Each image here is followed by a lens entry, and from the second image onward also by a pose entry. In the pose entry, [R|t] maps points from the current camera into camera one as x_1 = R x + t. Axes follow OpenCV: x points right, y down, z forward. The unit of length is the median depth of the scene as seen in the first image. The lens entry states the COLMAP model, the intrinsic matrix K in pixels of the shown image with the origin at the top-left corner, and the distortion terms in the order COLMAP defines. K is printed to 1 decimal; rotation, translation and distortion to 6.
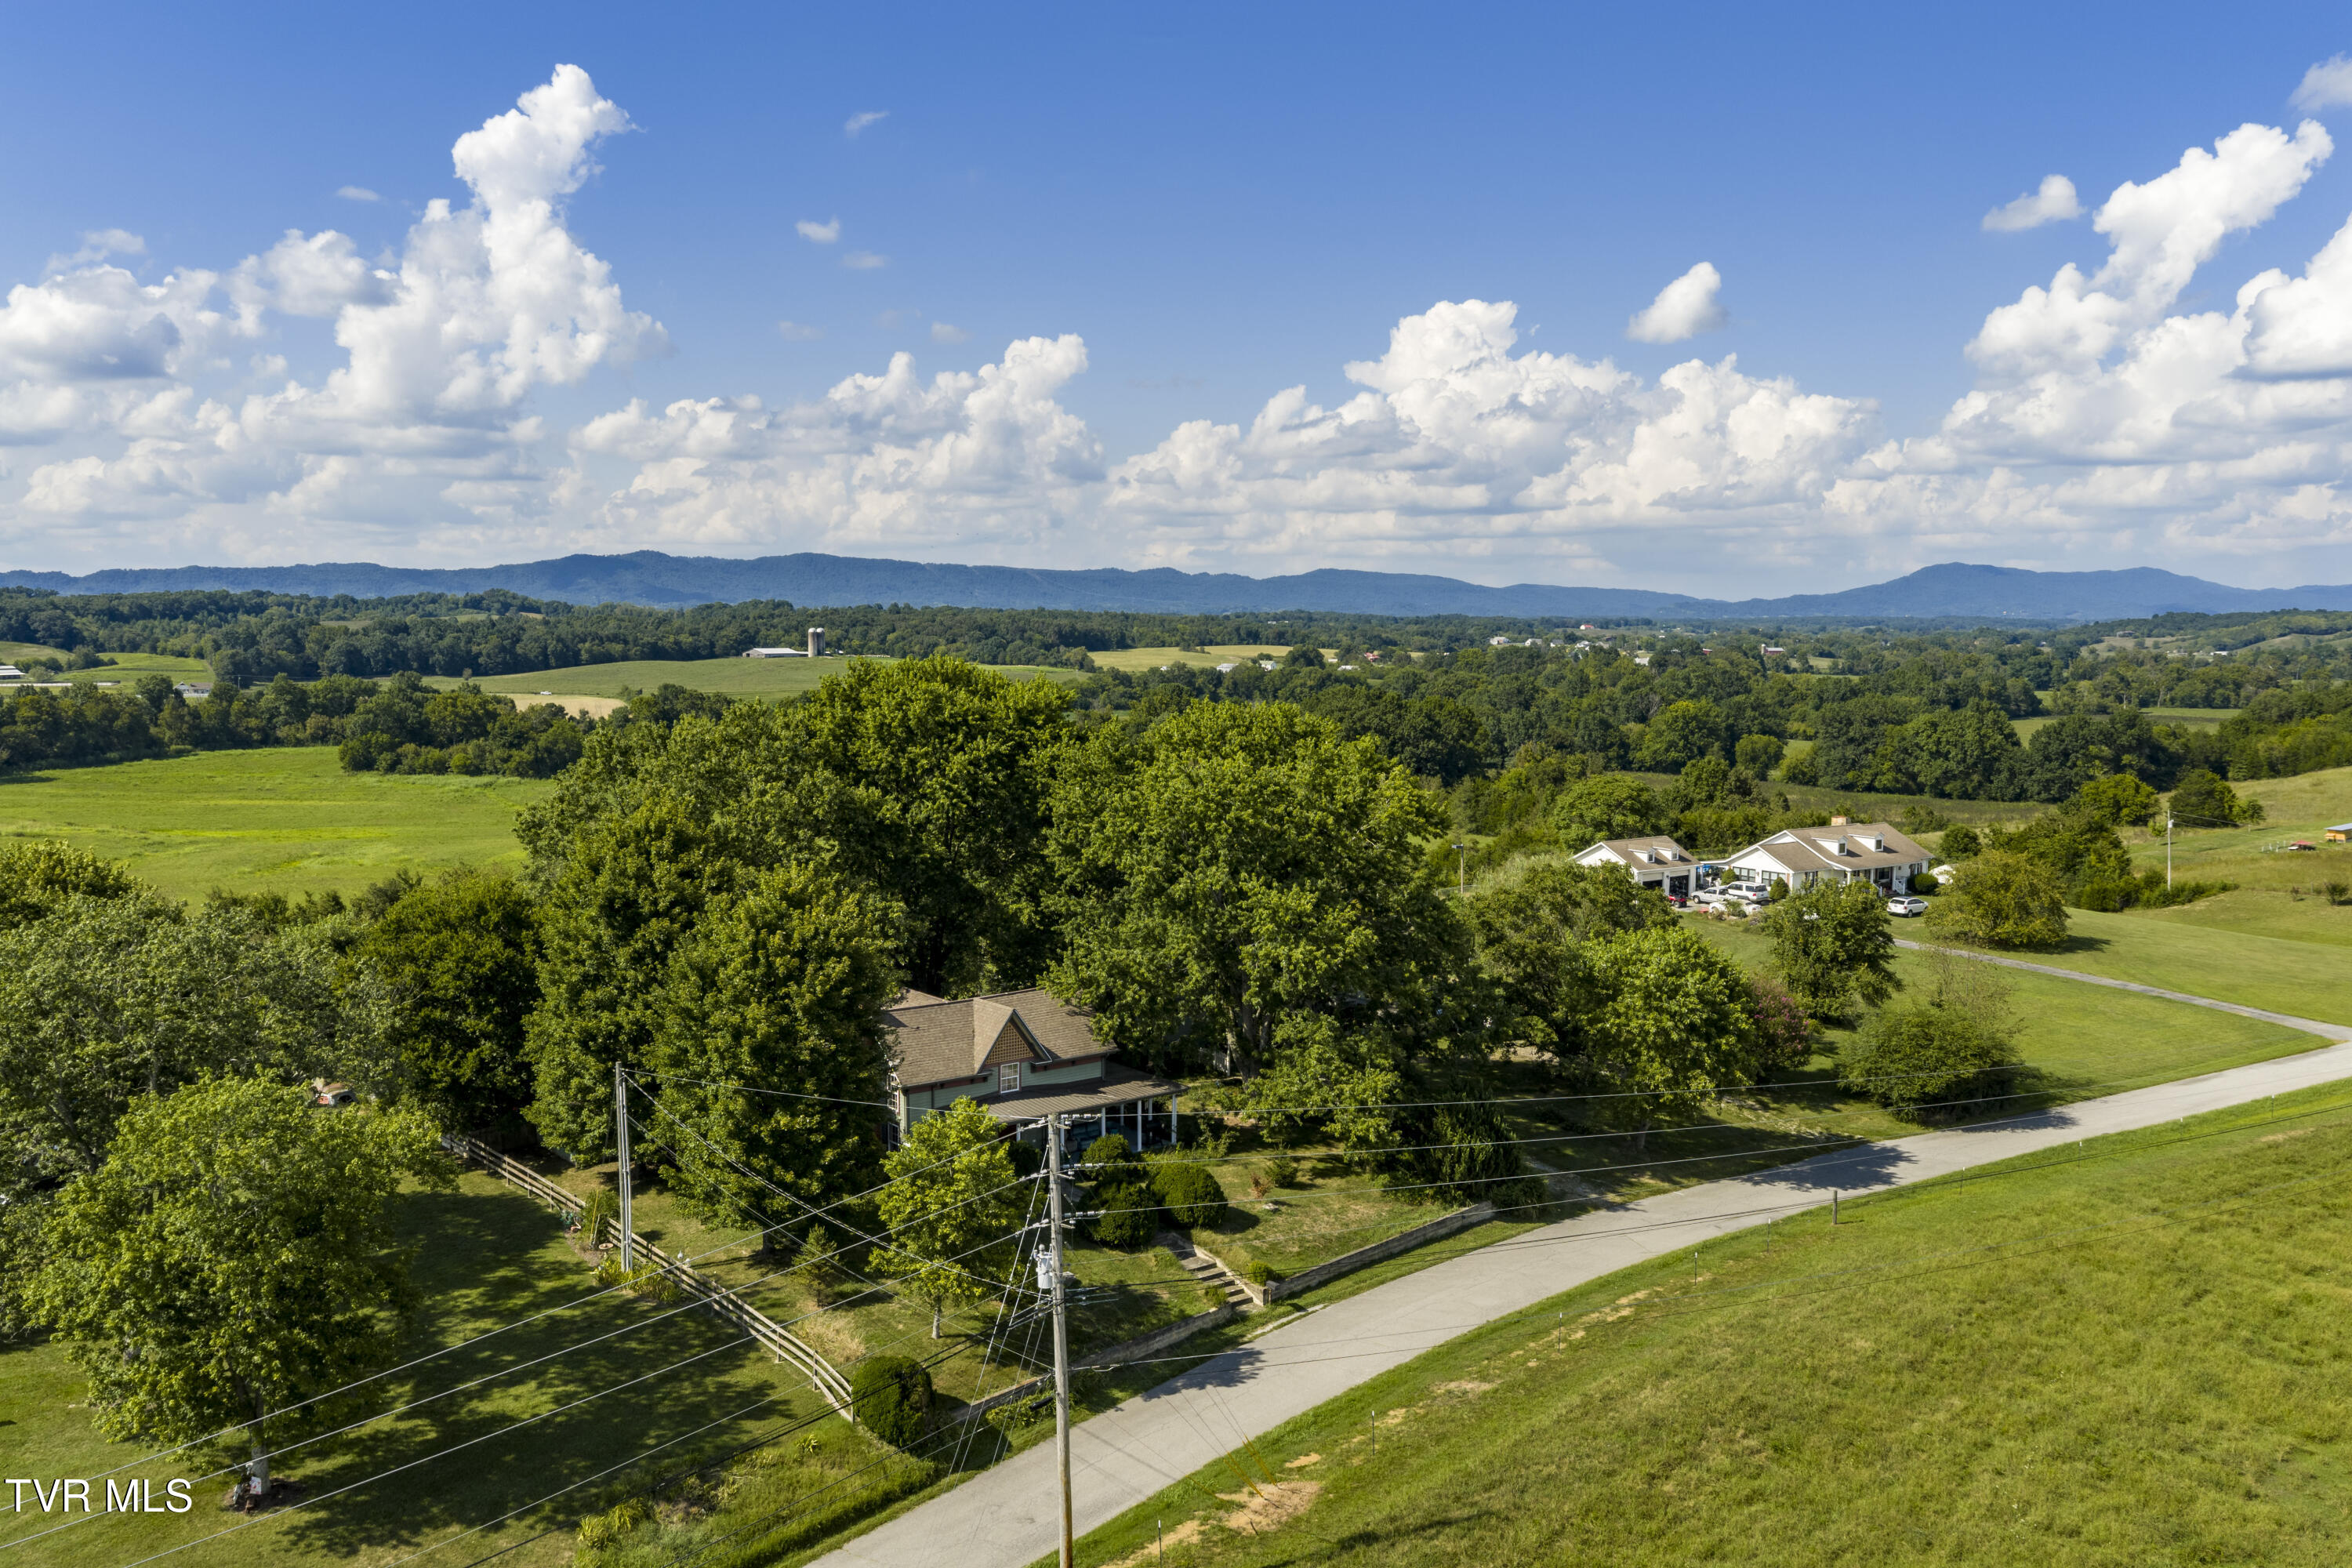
lens RADIAL K [[1932.1, 0, 1182.6], [0, 1932.1, 755.9], [0, 0, 1]] dist [0.000161, -0.000446]
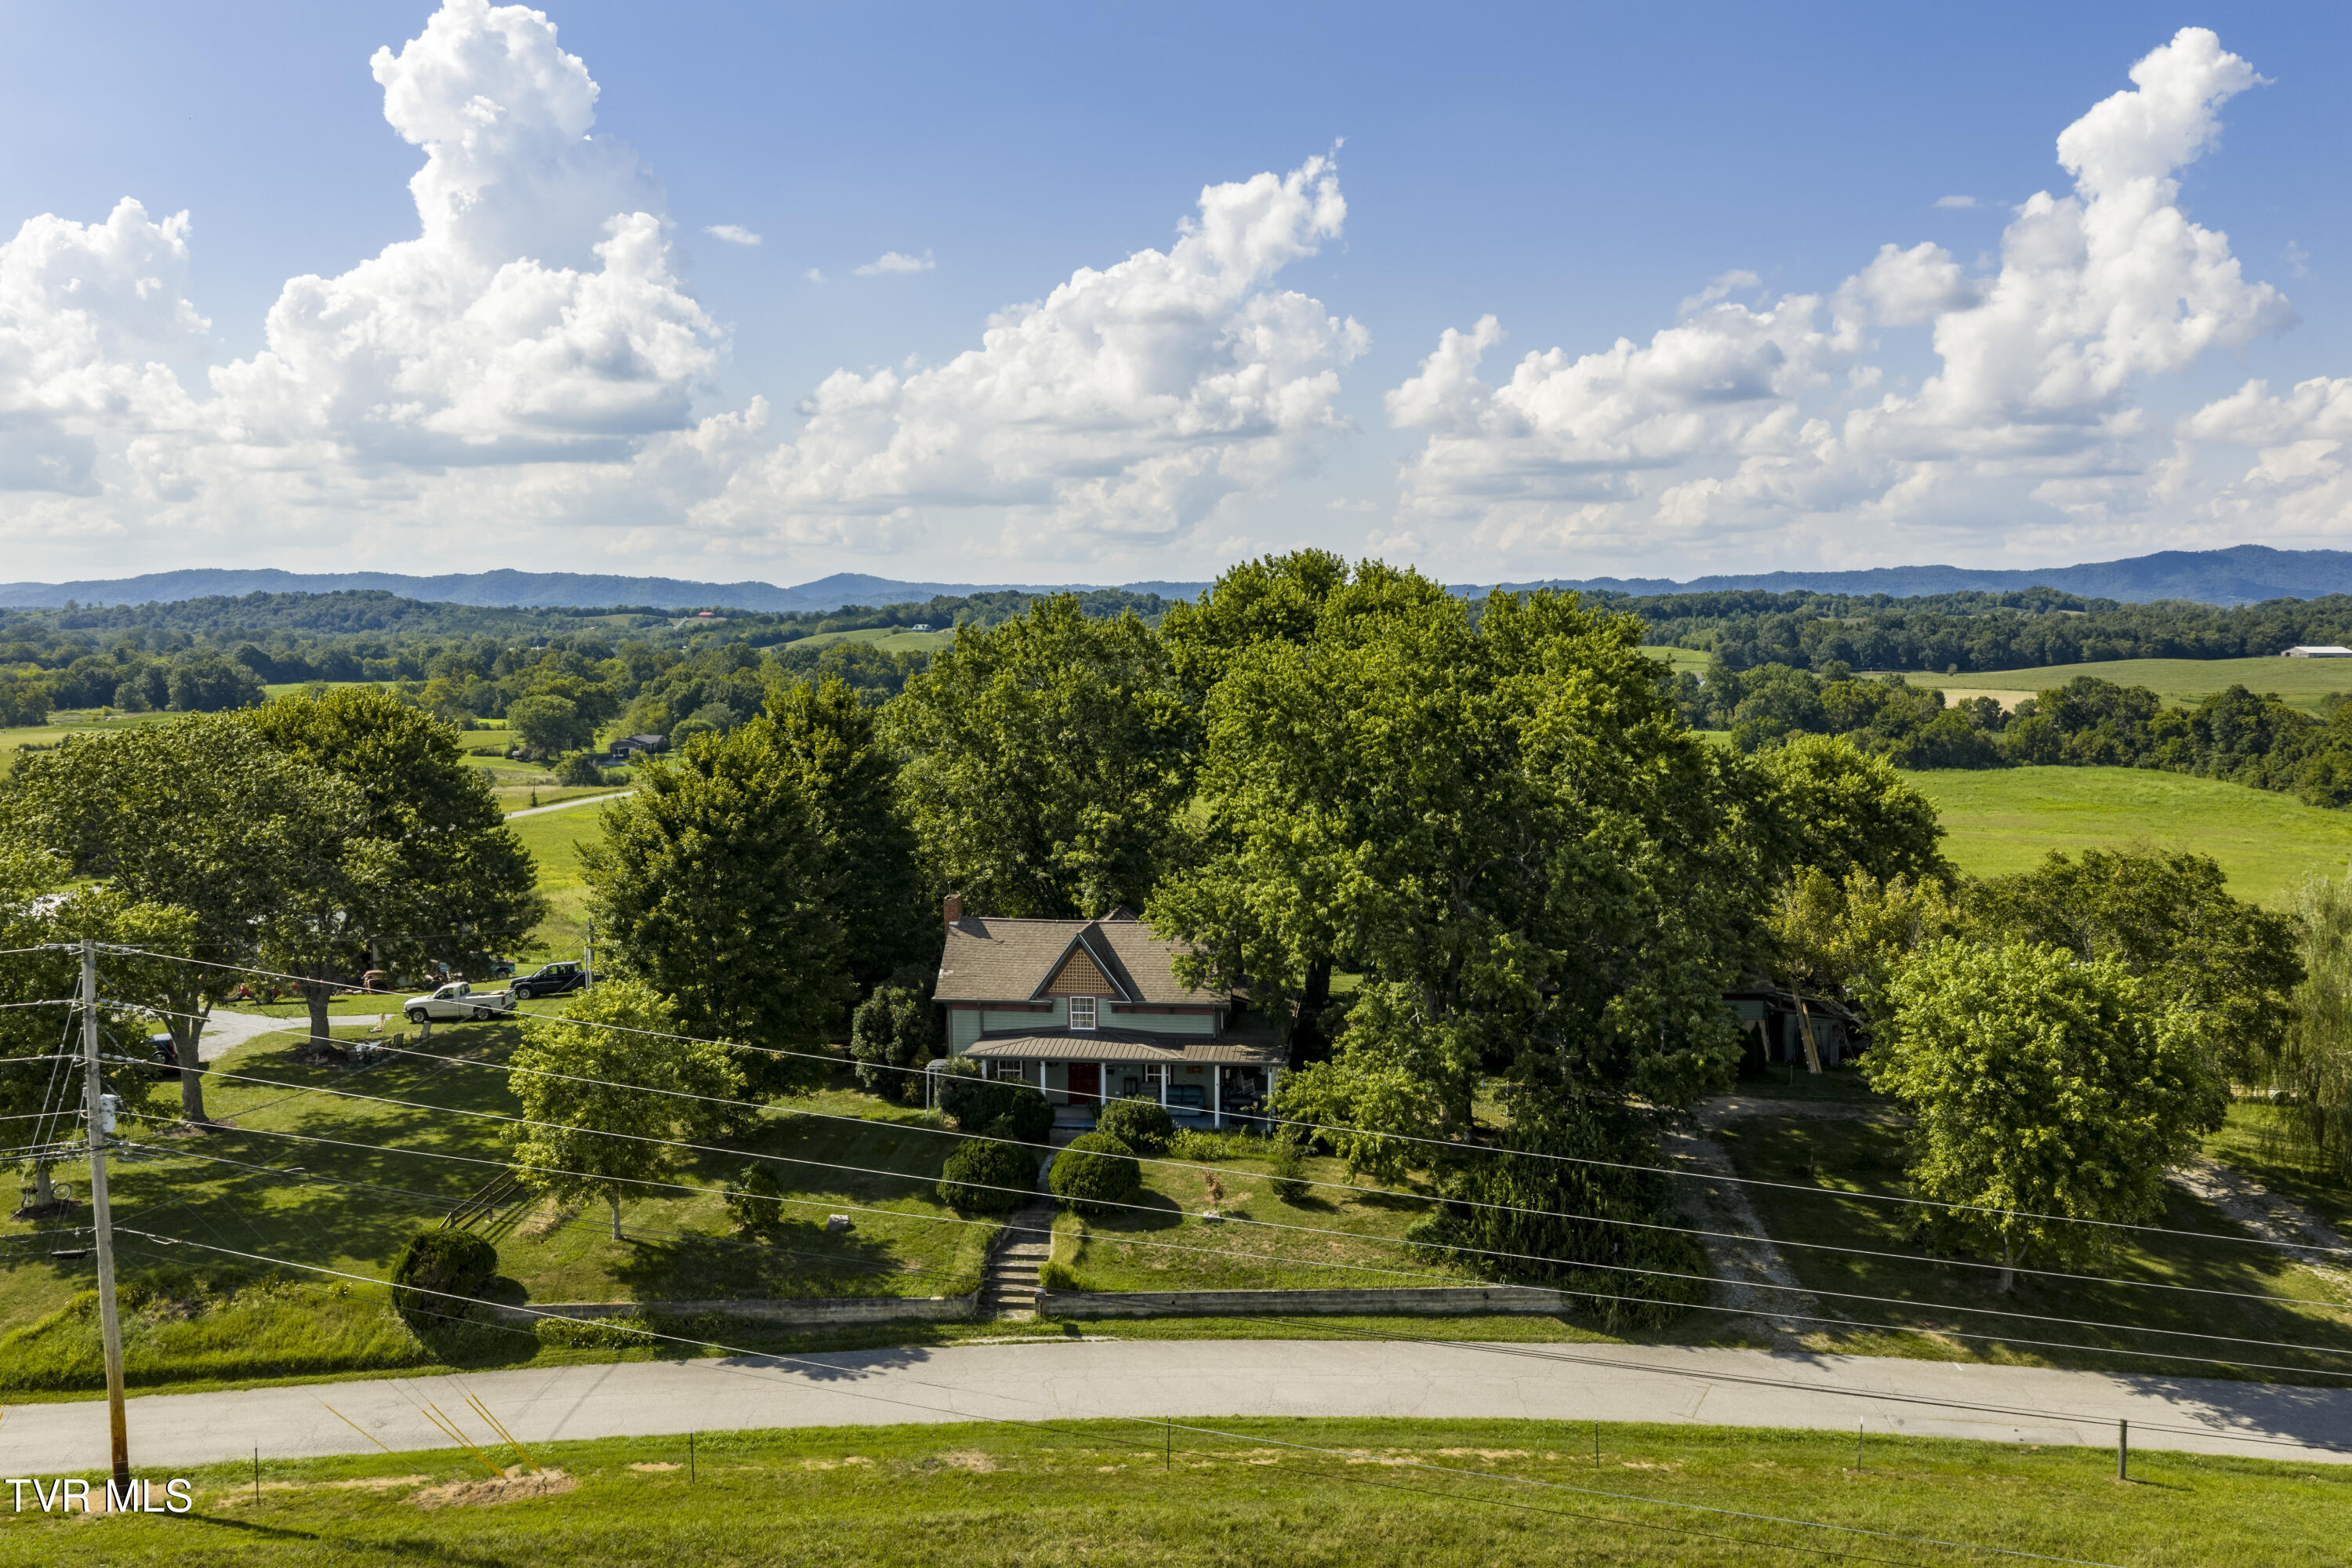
lens RADIAL K [[1932.1, 0, 1182.6], [0, 1932.1, 755.9], [0, 0, 1]] dist [0.000161, -0.000446]
pose [[0.714165, 0.046473, -0.698433, 0.031593], [-0.047475, 0.998712, 0.017909, 0.002014], [0.698366, 0.020368, 0.715451, 0.024139]]
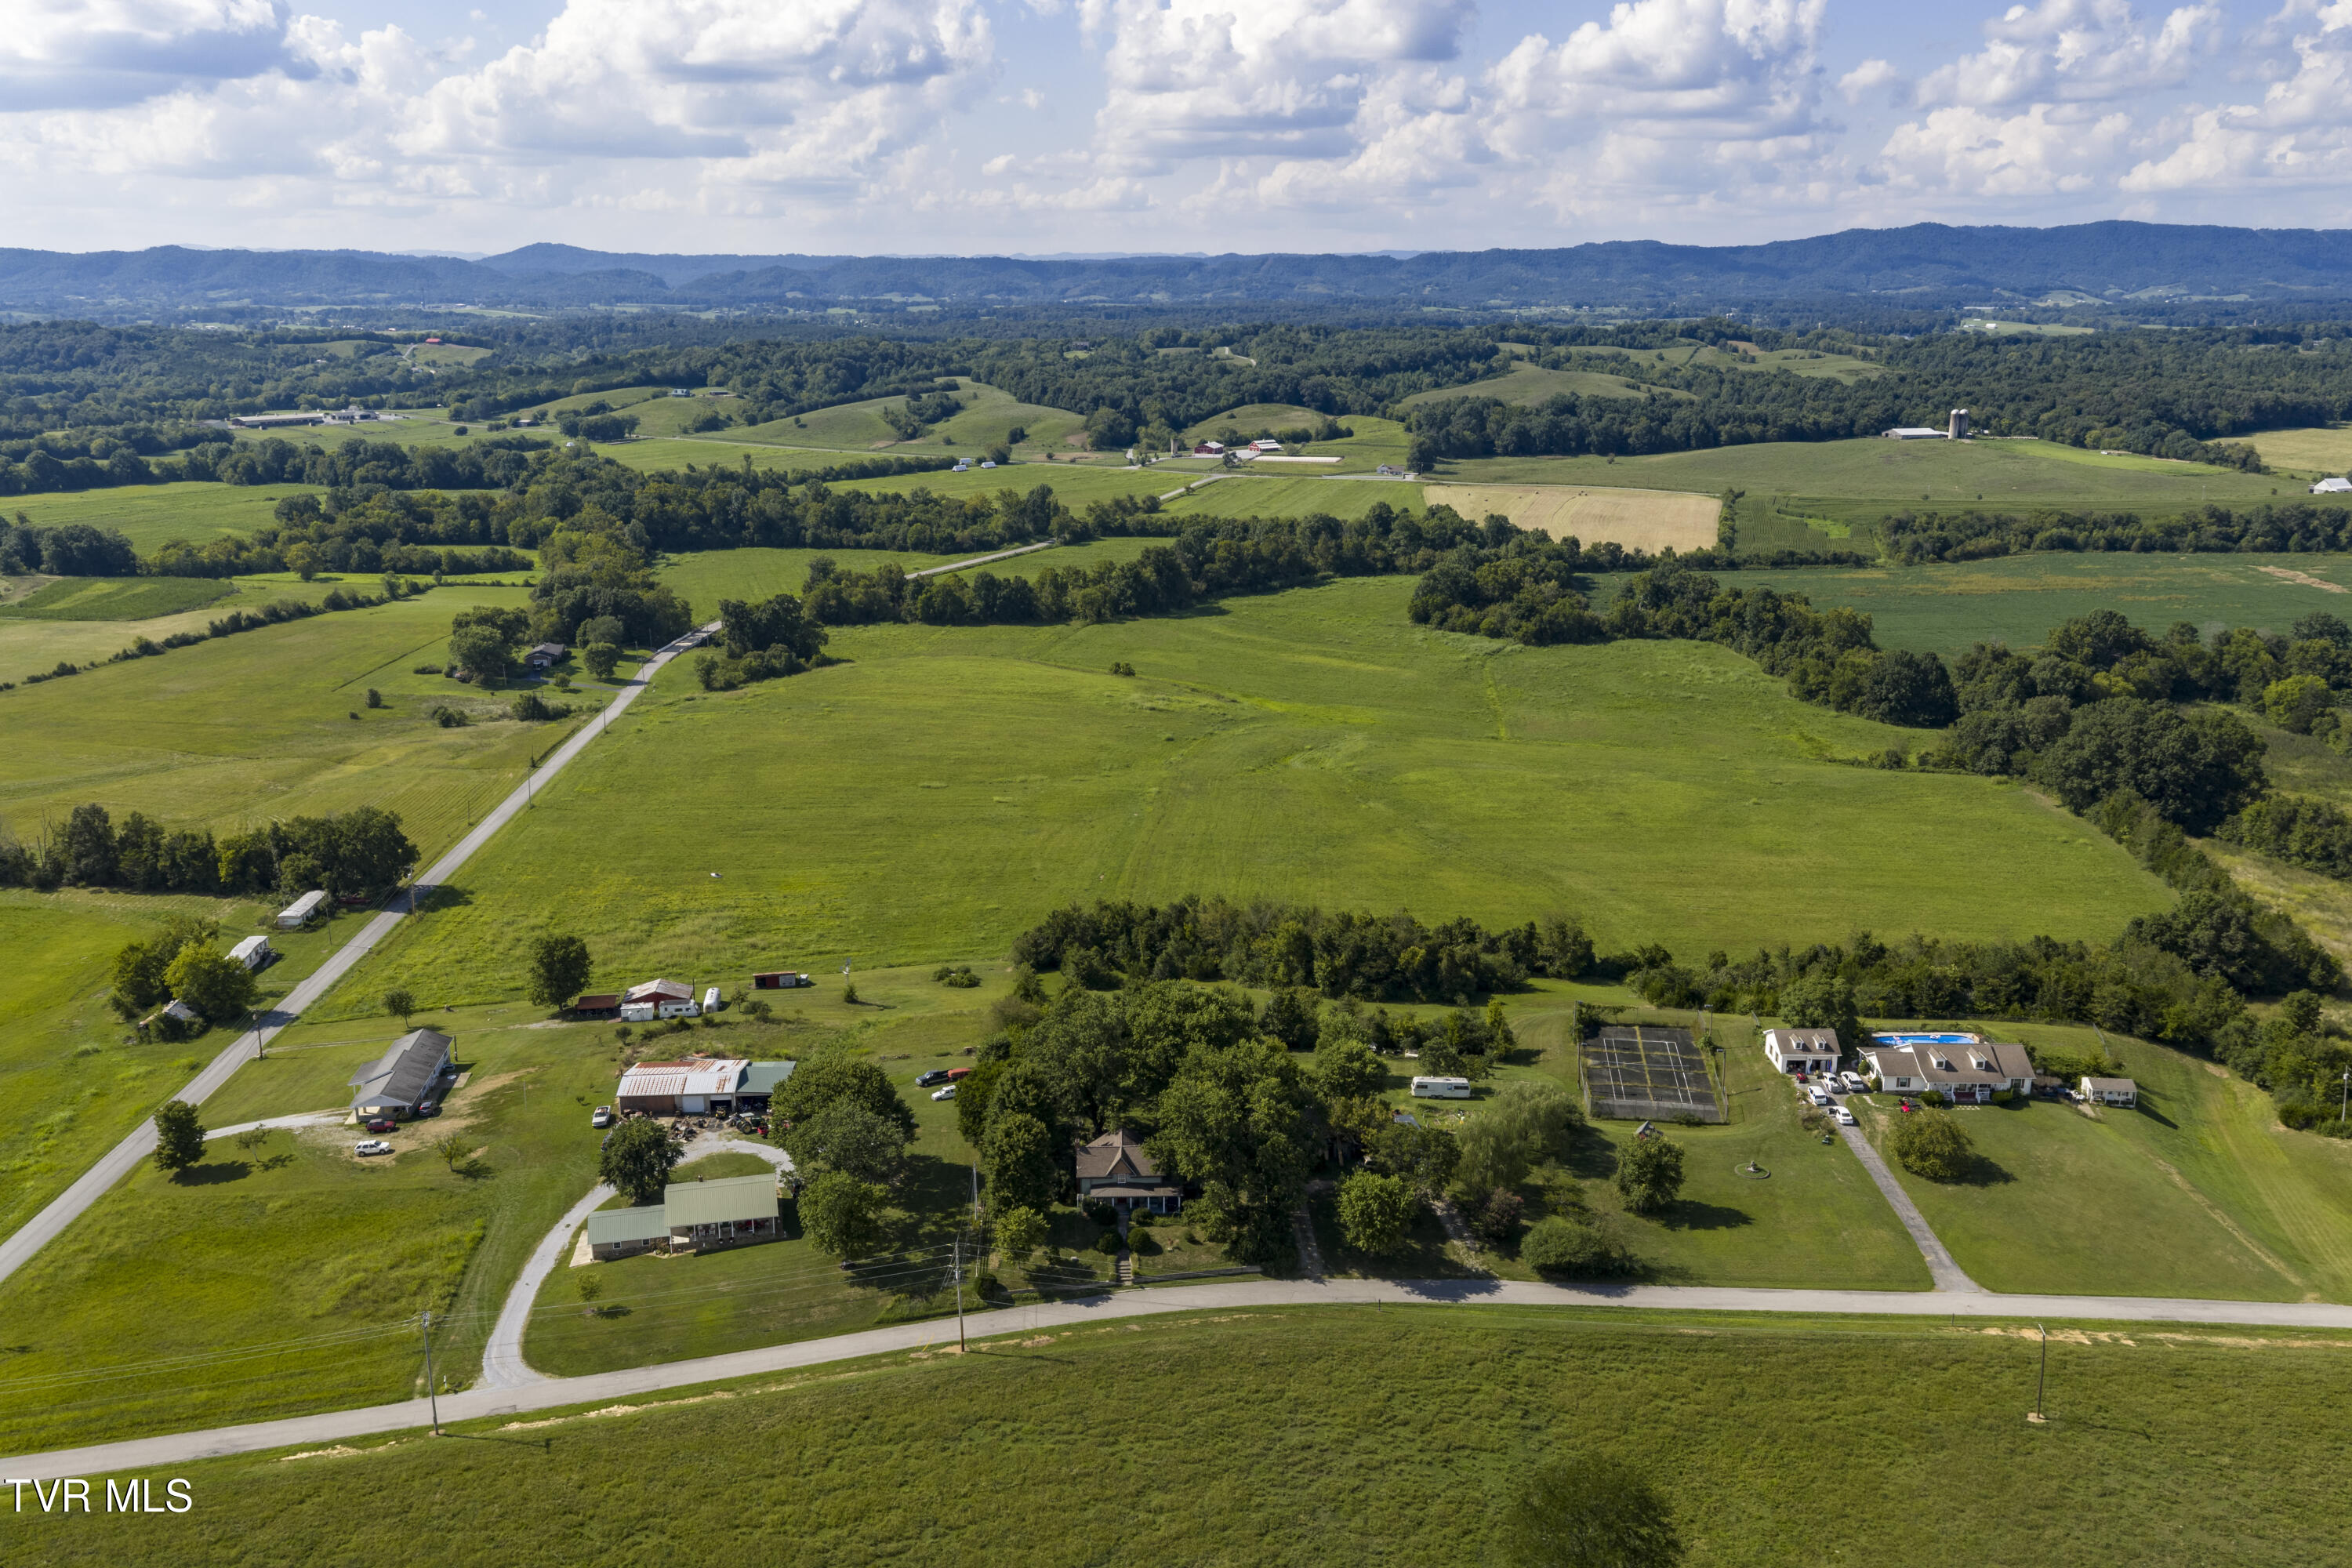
lens RADIAL K [[1932.1, 0, 1182.6], [0, 1932.1, 755.9], [0, 0, 1]] dist [0.000161, -0.000446]
pose [[0.805745, 0.139130, -0.575689, 0.091591], [-0.039405, 0.982456, 0.182283, -0.057825], [0.590950, -0.124188, 0.797092, -0.068881]]
